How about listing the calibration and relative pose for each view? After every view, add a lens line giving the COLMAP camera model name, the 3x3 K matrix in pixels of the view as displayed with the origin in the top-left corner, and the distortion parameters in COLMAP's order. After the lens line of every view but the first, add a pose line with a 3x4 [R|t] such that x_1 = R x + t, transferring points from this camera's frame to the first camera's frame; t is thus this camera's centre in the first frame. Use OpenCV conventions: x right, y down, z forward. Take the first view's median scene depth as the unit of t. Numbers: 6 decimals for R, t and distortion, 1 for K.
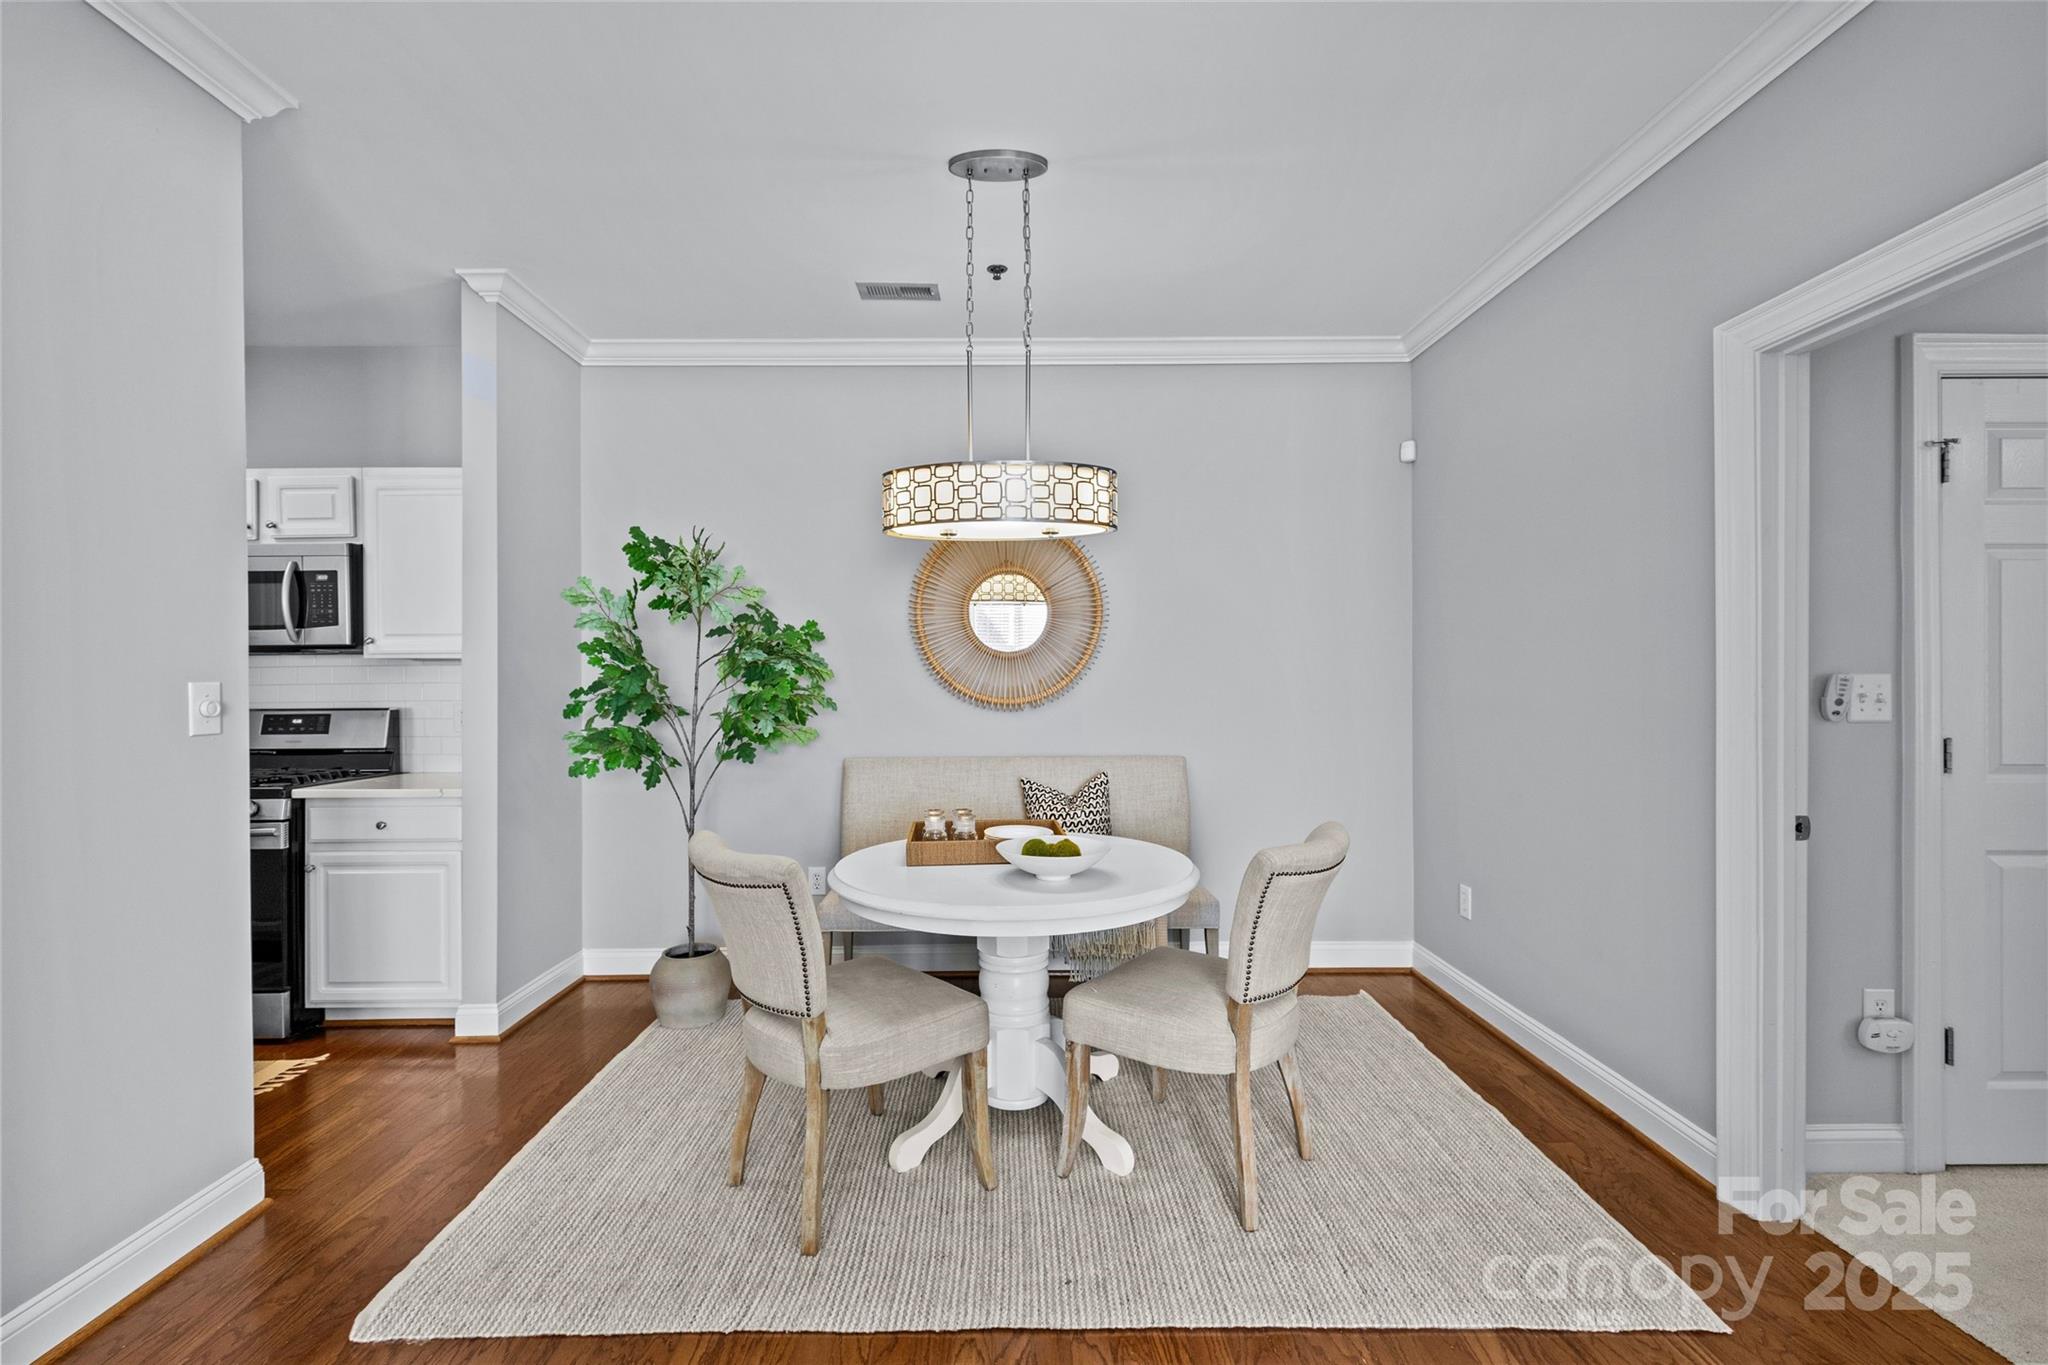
lens RADIAL K [[911.8, 0, 1008.1], [0, 911.8, 691.6], [0, 0, 1]] dist [0.006763, -0.001717]
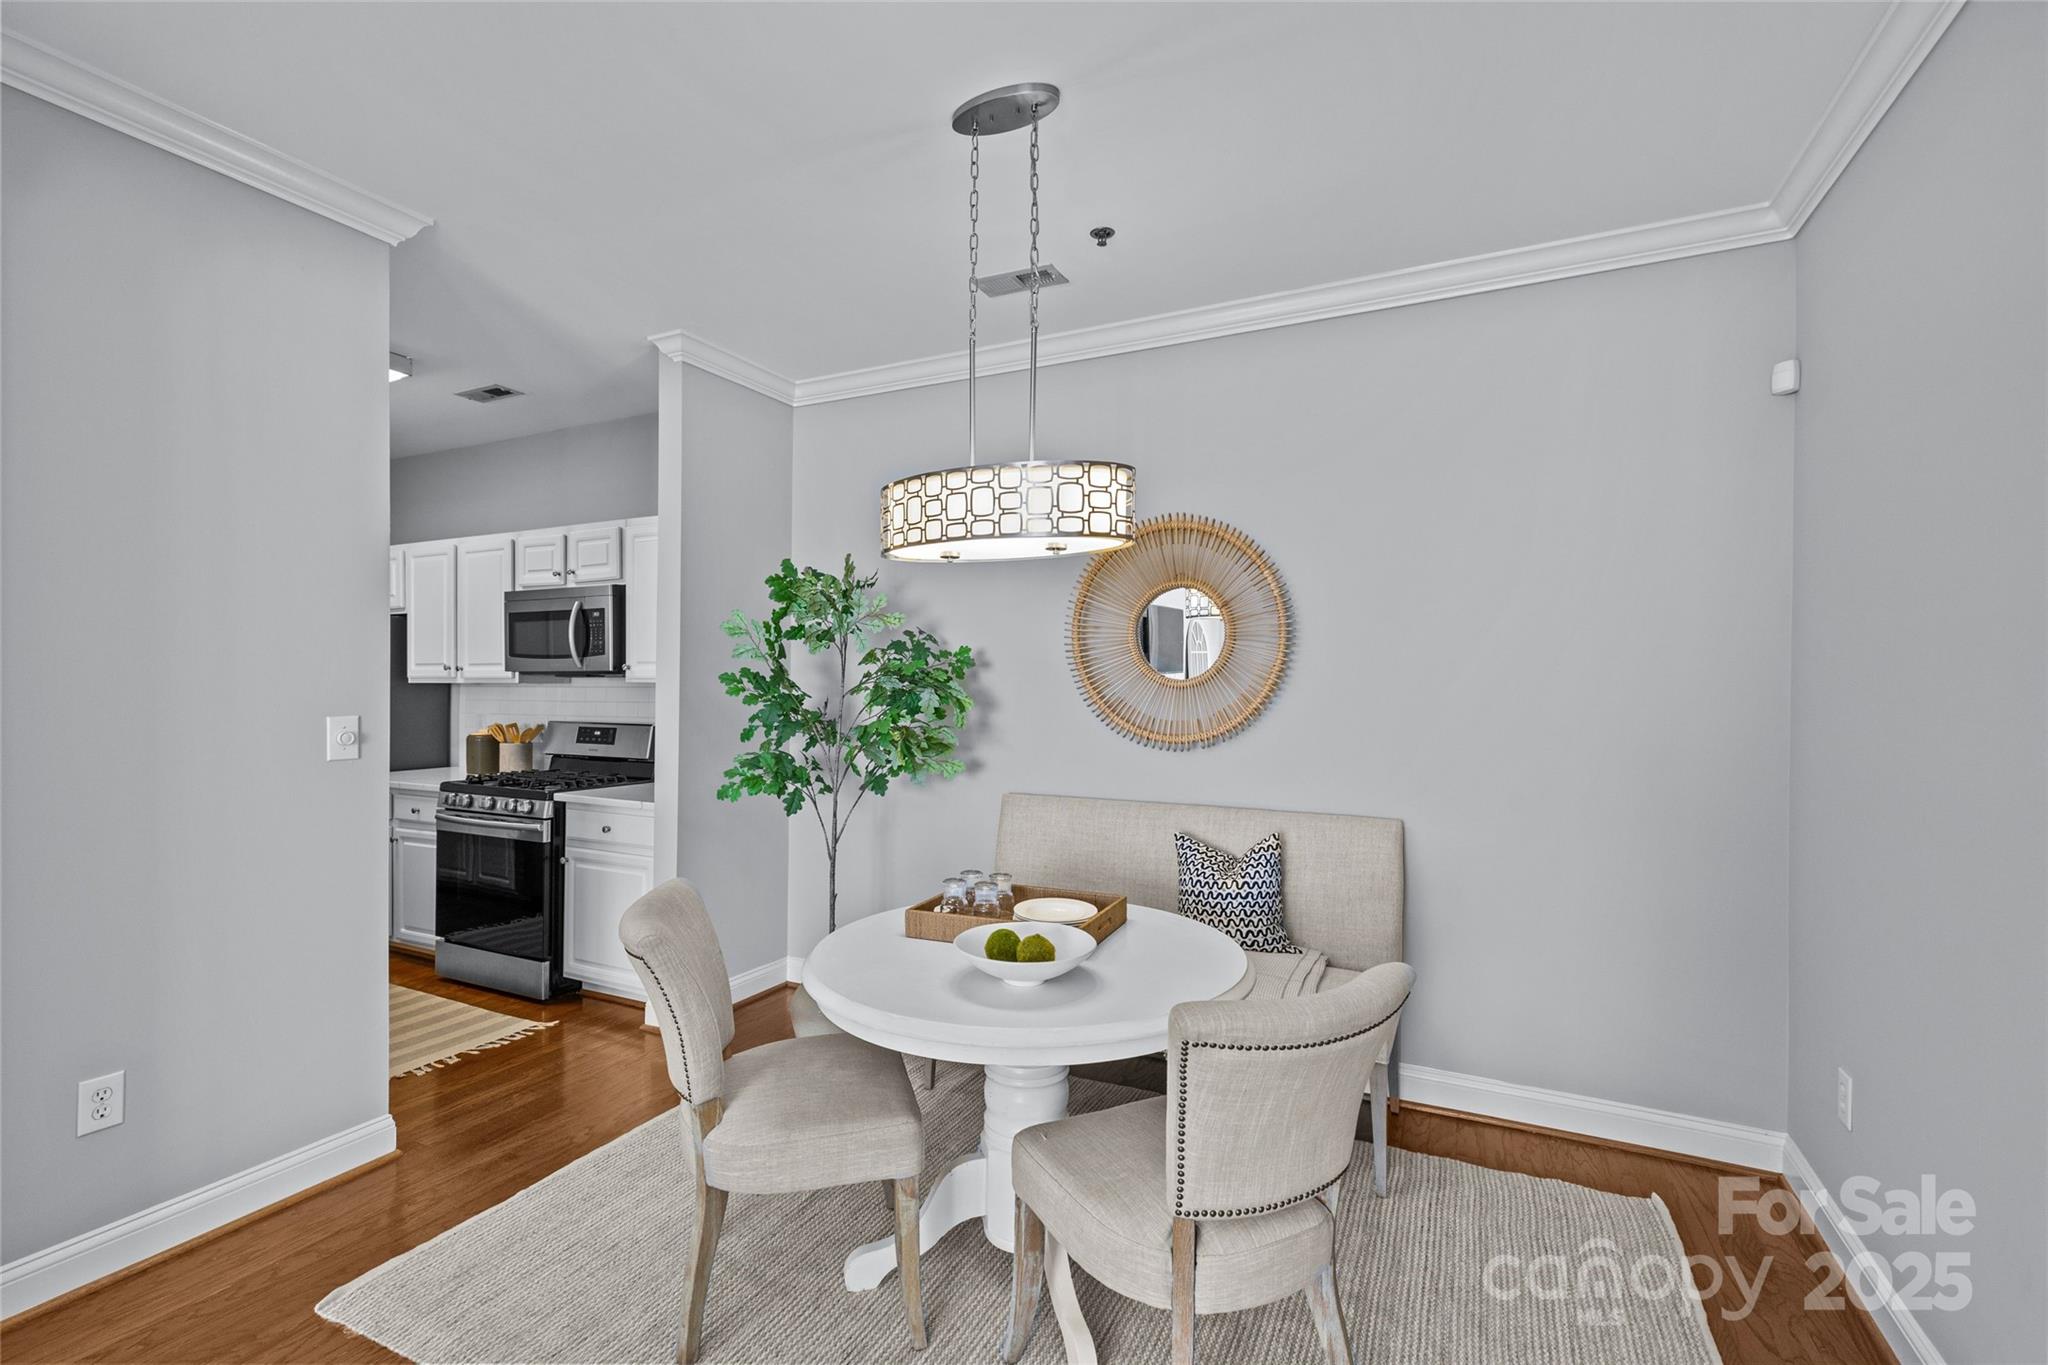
lens RADIAL K [[911.8, 0, 1017.3], [0, 911.8, 691.8], [0, 0, 1]] dist [0.006763, -0.001717]
pose [[0.891320, 0.015210, -0.453119, 0.276391], [-0.016039, 0.999869, 0.002014, -0.035293], [0.453091, 0.005473, 0.891448, 0.192539]]
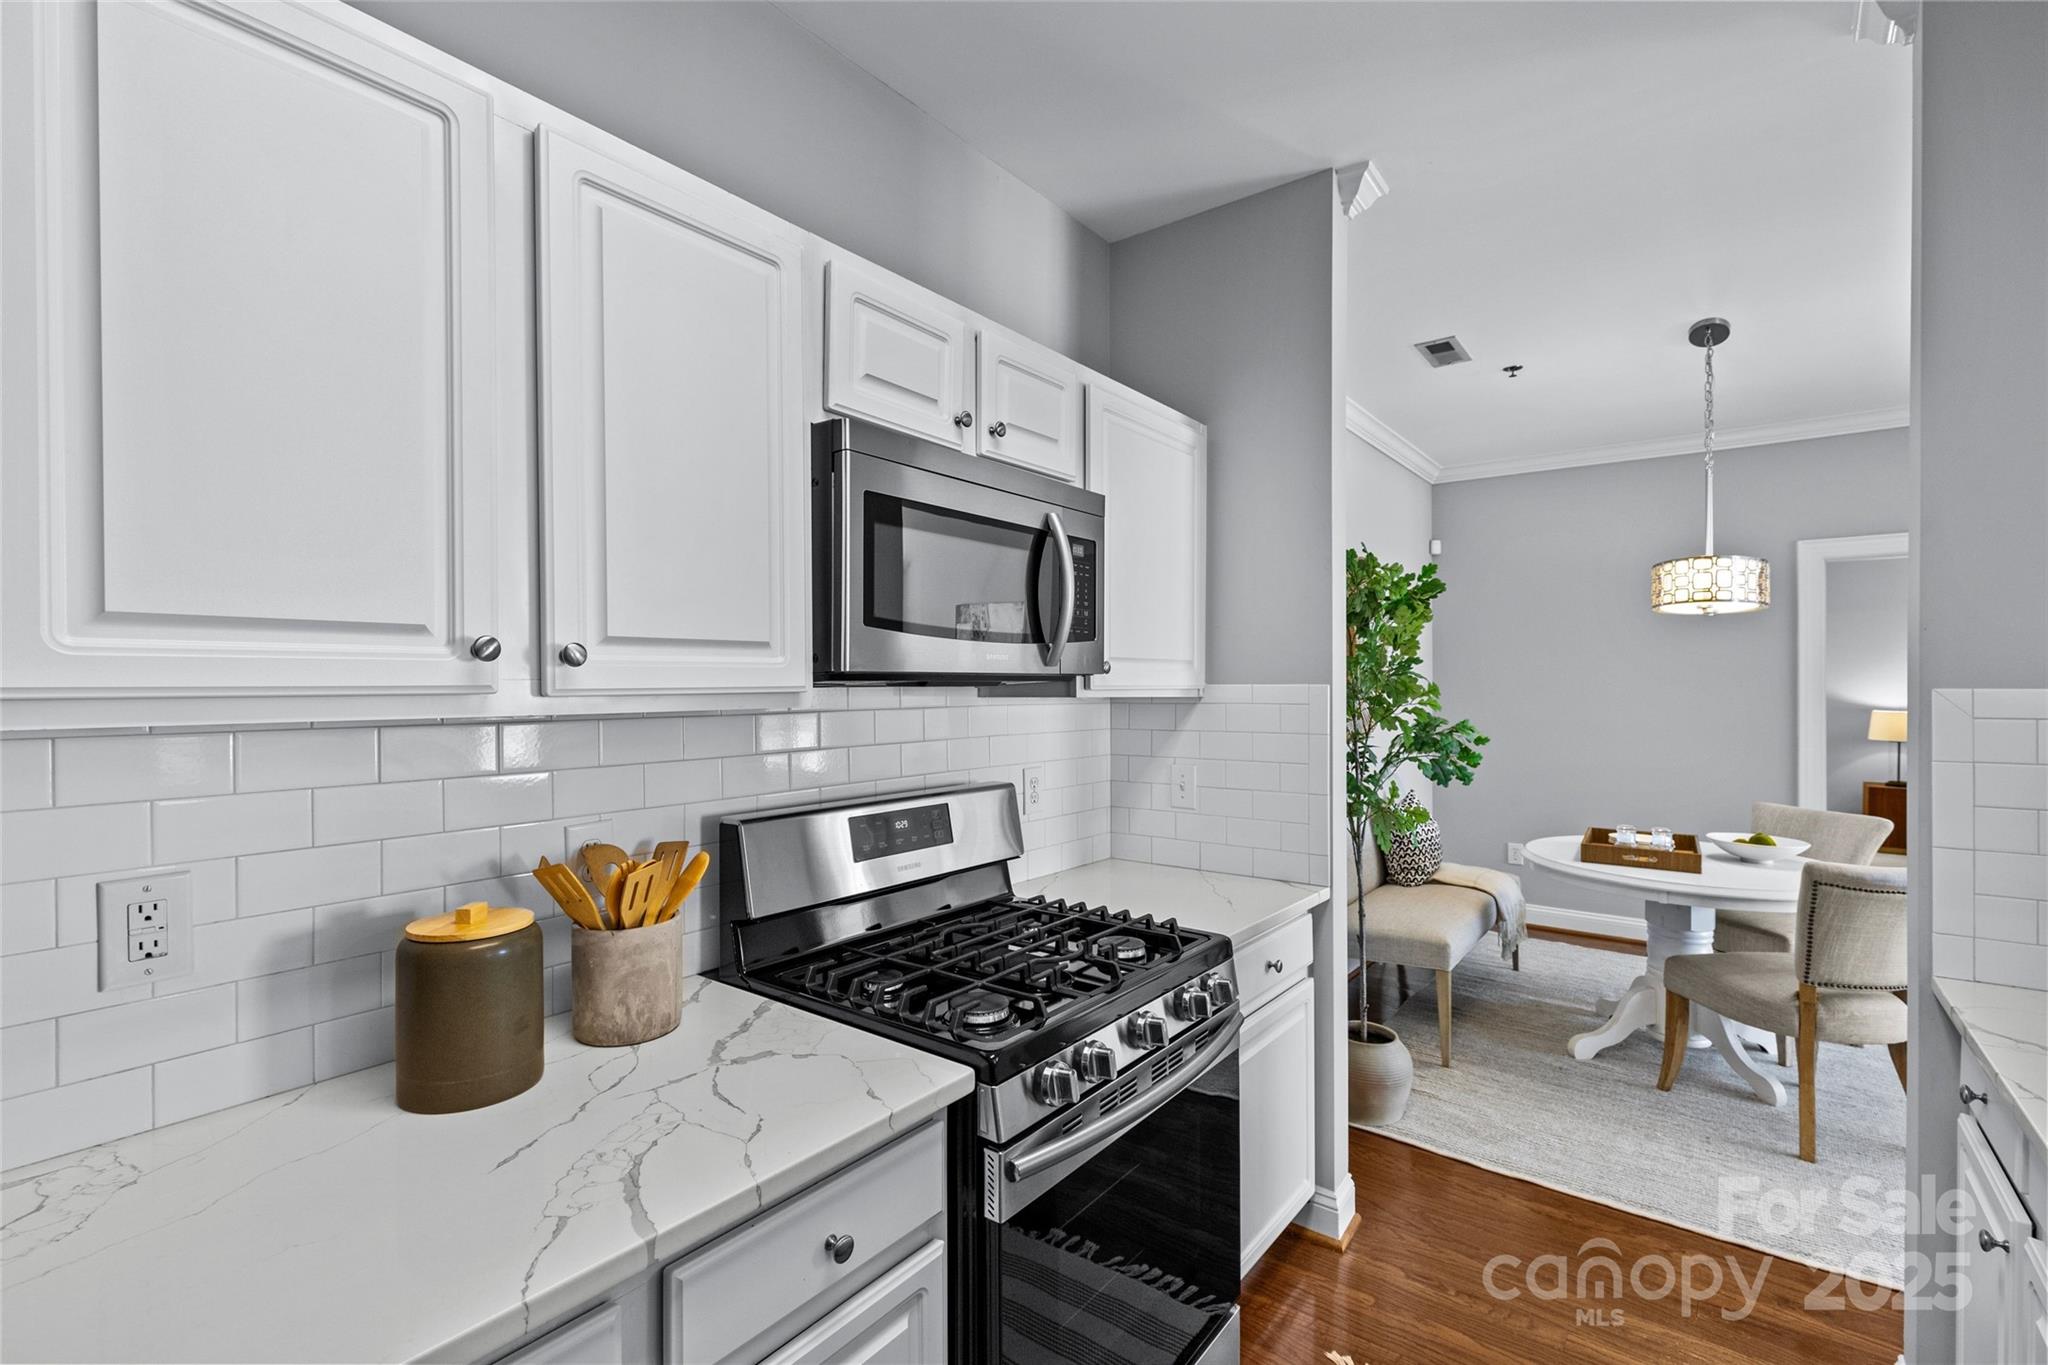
lens RADIAL K [[911.8, 0, 1022.5], [0, 911.8, 690.5], [0, 0, 1]] dist [0.006763, -0.001717]
pose [[0.618063, 0.003284, 0.786122, -1.197359], [0.002540, 0.999978, -0.006174, -0.038377], [-0.786125, 0.005812, 0.618041, 0.692582]]
